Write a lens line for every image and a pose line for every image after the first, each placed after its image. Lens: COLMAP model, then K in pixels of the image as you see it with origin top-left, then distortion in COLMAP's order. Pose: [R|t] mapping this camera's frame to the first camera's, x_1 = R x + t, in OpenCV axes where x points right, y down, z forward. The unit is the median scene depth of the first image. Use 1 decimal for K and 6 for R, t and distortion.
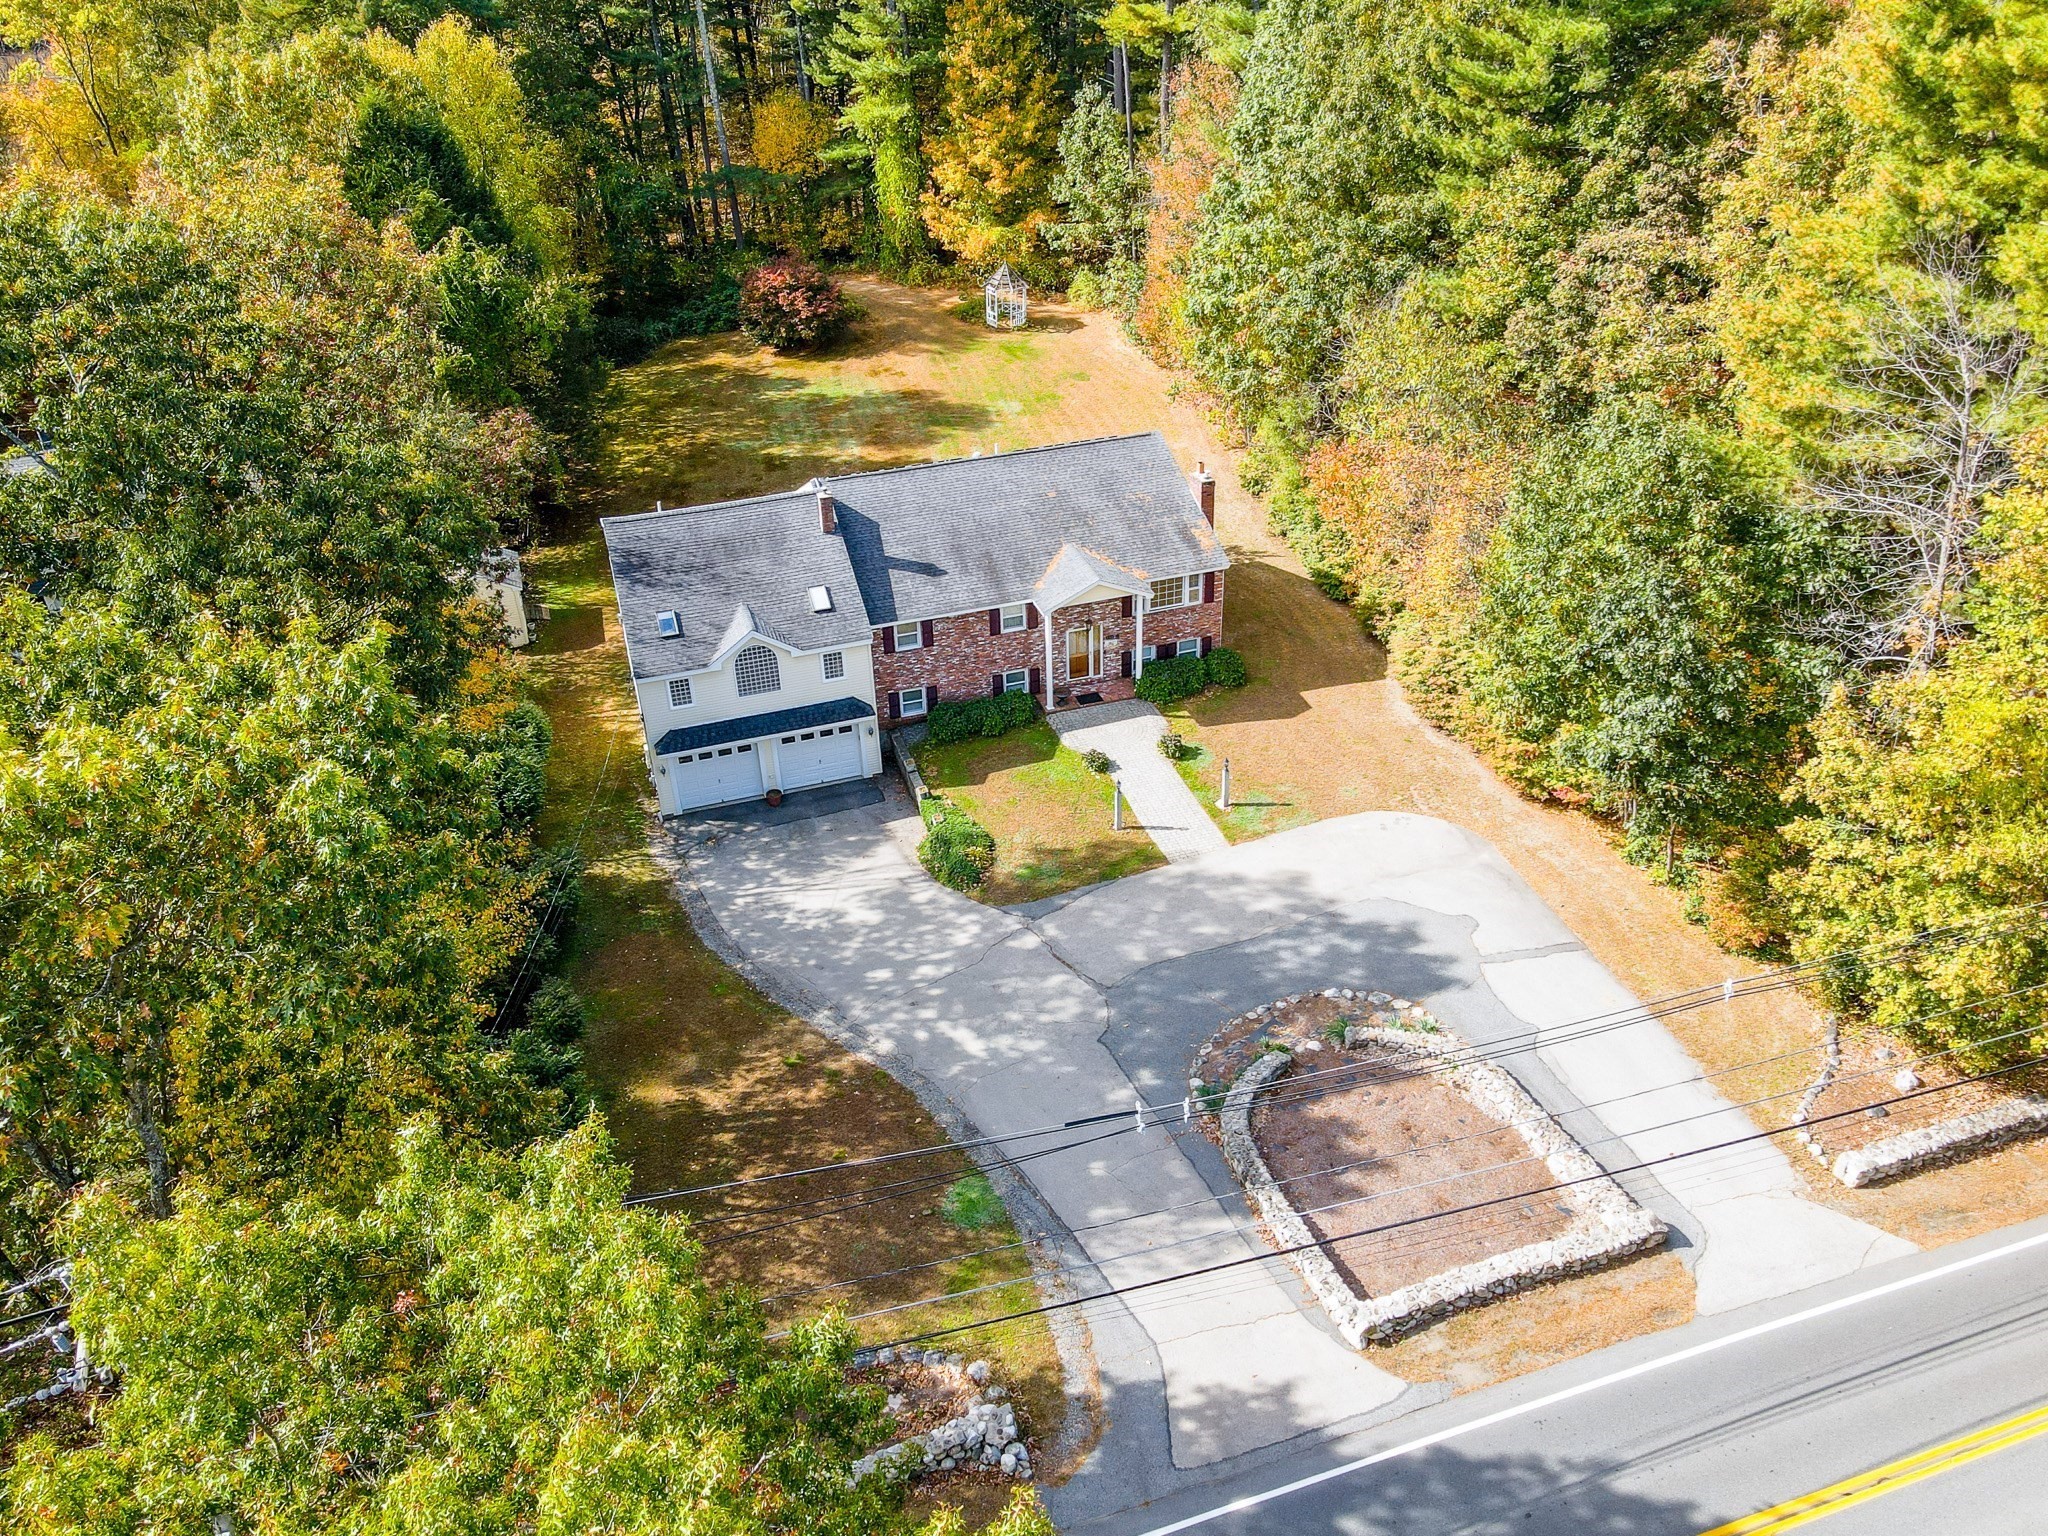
lens RADIAL K [[1515.4, 0, 1024.0], [0, 1515.4, 768.0], [0, 0, 1]] dist [0.012704, 0.004529]
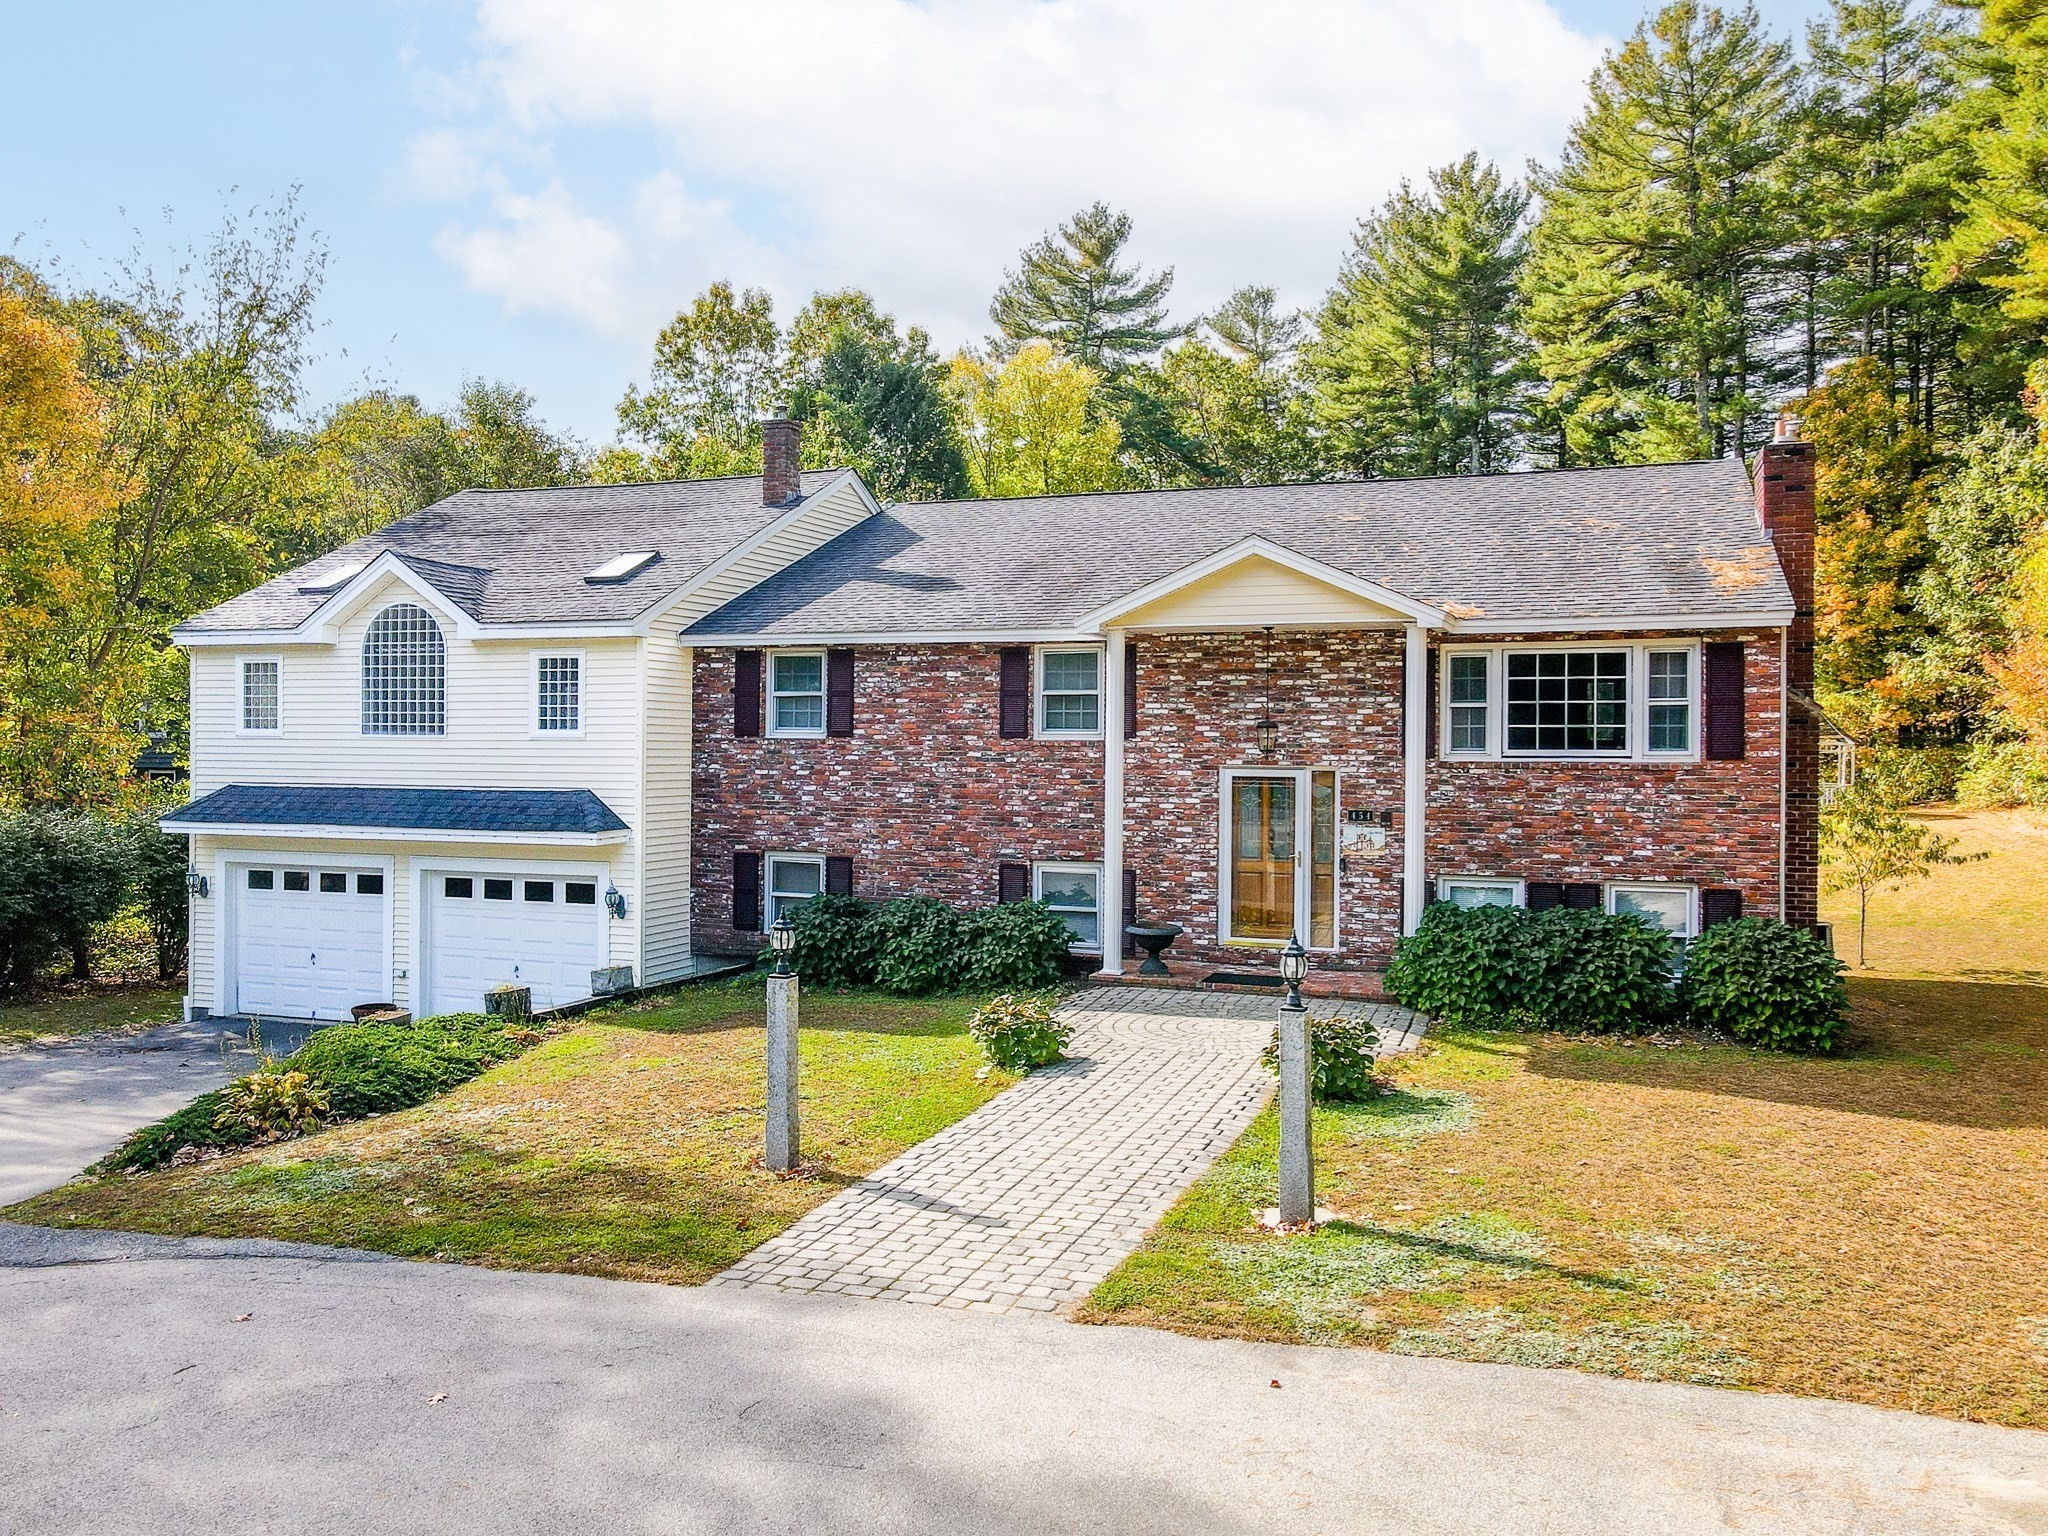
lens RADIAL K [[1515.4, 0, 1024.0], [0, 1515.4, 768.0], [0, 0, 1]] dist [0.012704, 0.004529]
pose [[0.789506, 0.040687, -0.612393, 0.202956], [-0.355430, 0.843760, -0.402167, 0.061797], [0.500350, 0.535177, 0.680614, 0.760553]]
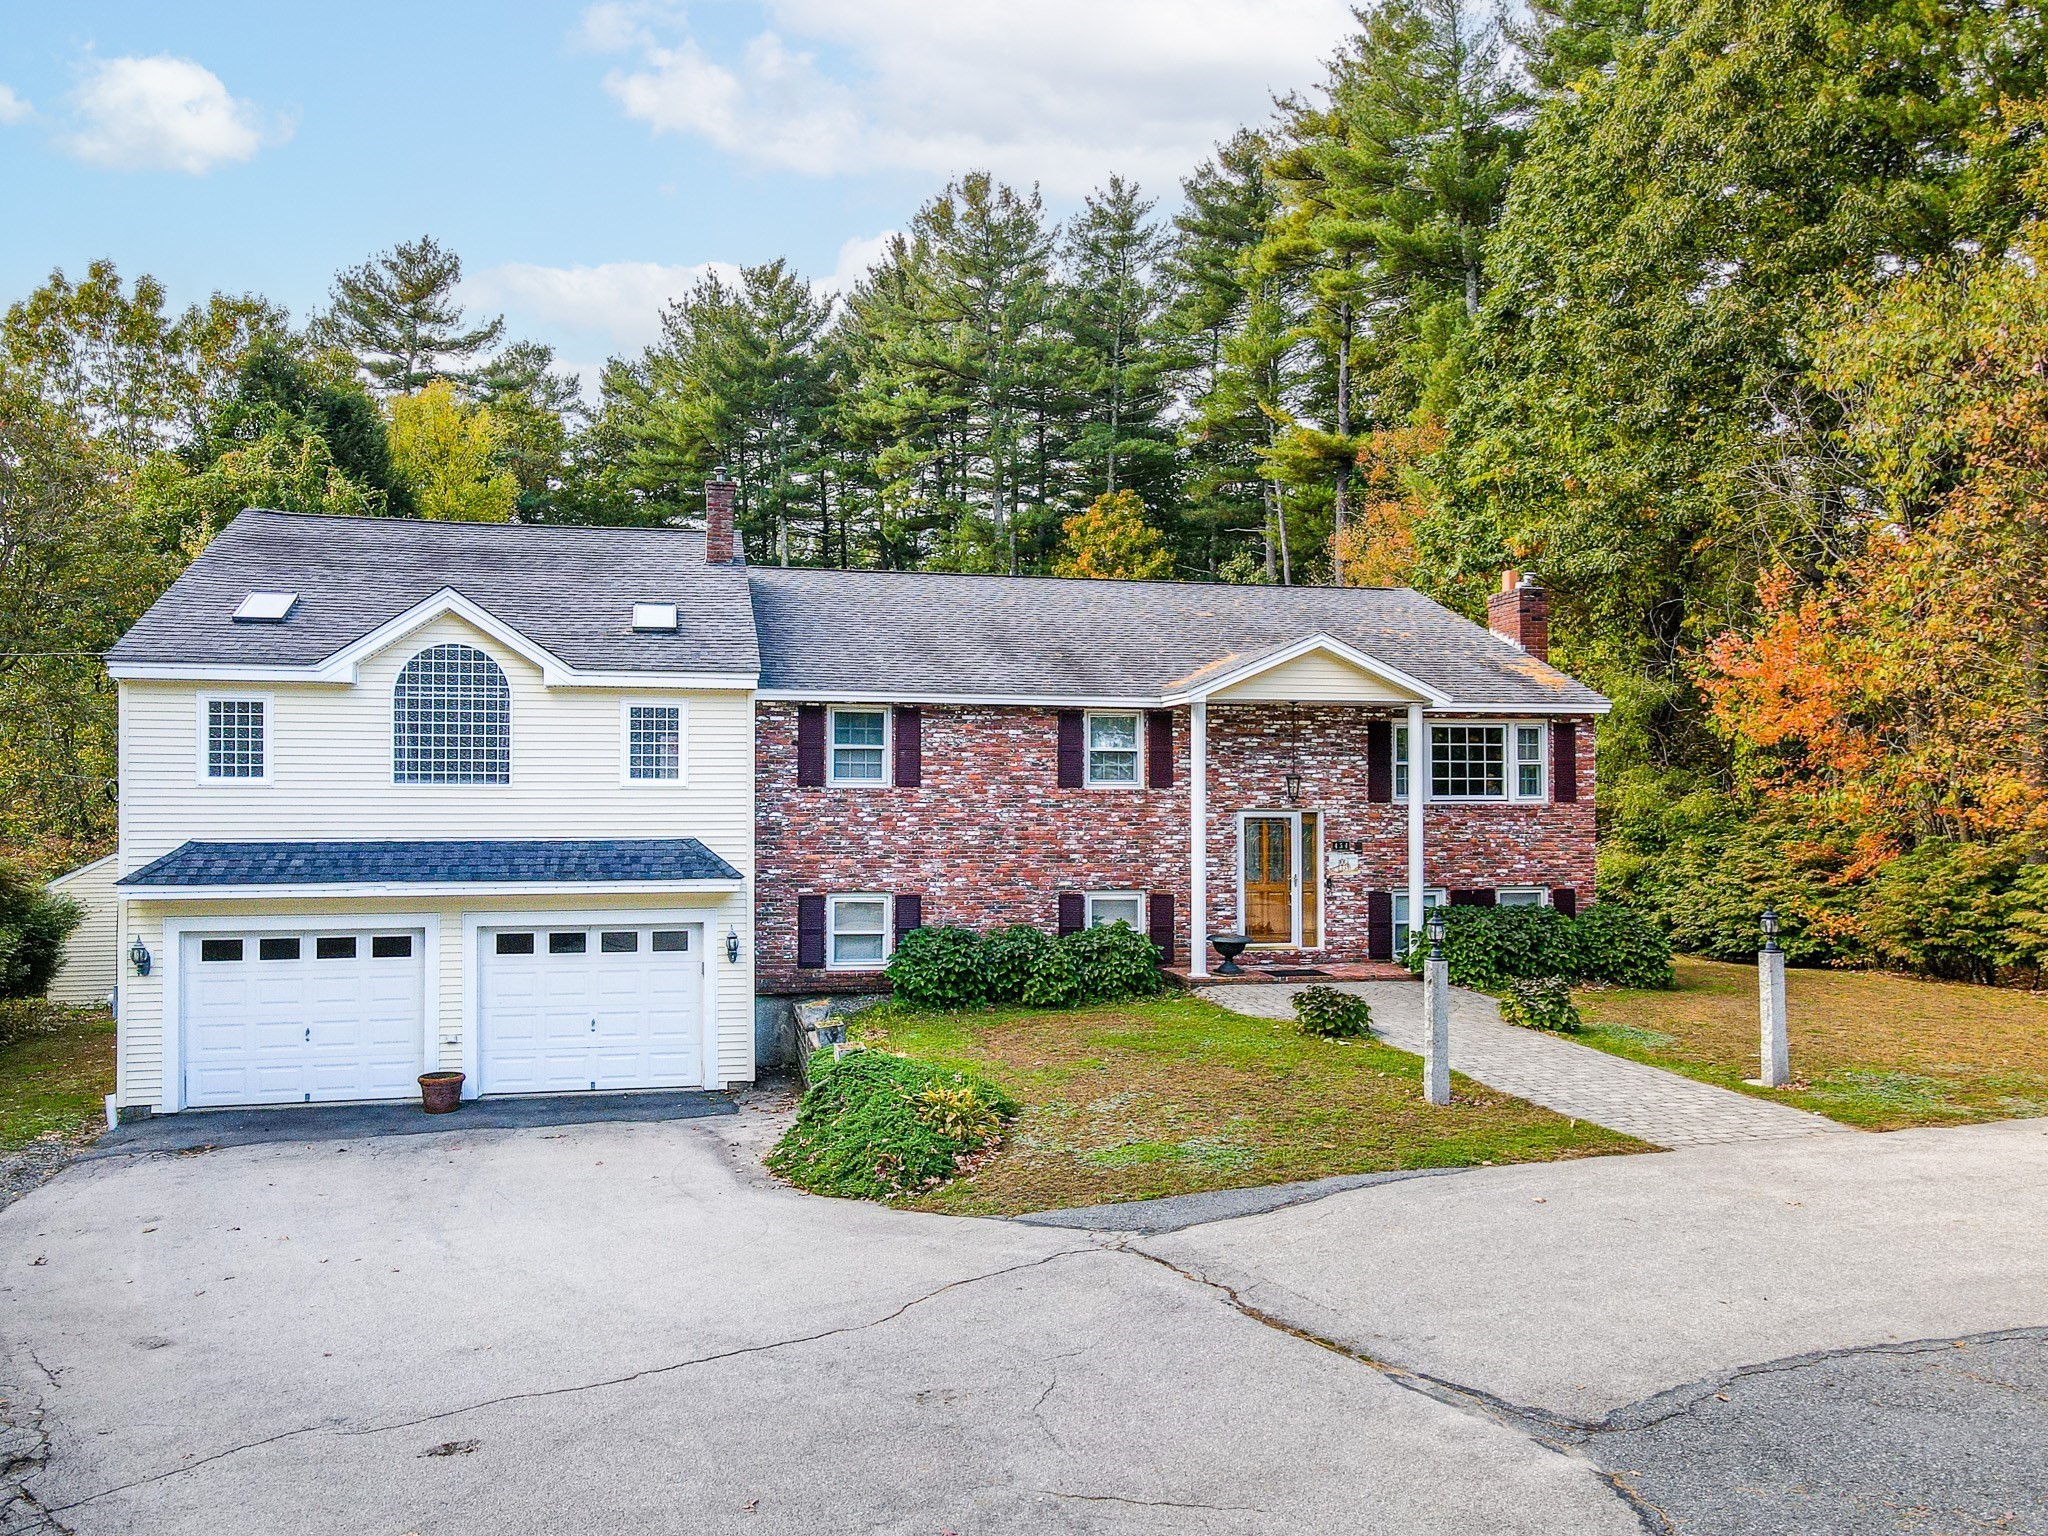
lens RADIAL K [[1501.8, 0, 1019.7], [0, 1501.8, 805.2], [0, 0, 1]] dist [-0.002146, 0.074183]
pose [[0.994343, 0.026473, -0.102864, 0.010316], [-0.078192, 0.837893, -0.540205, 0.144167], [0.071888, 0.545192, 0.835223, 0.651248]]
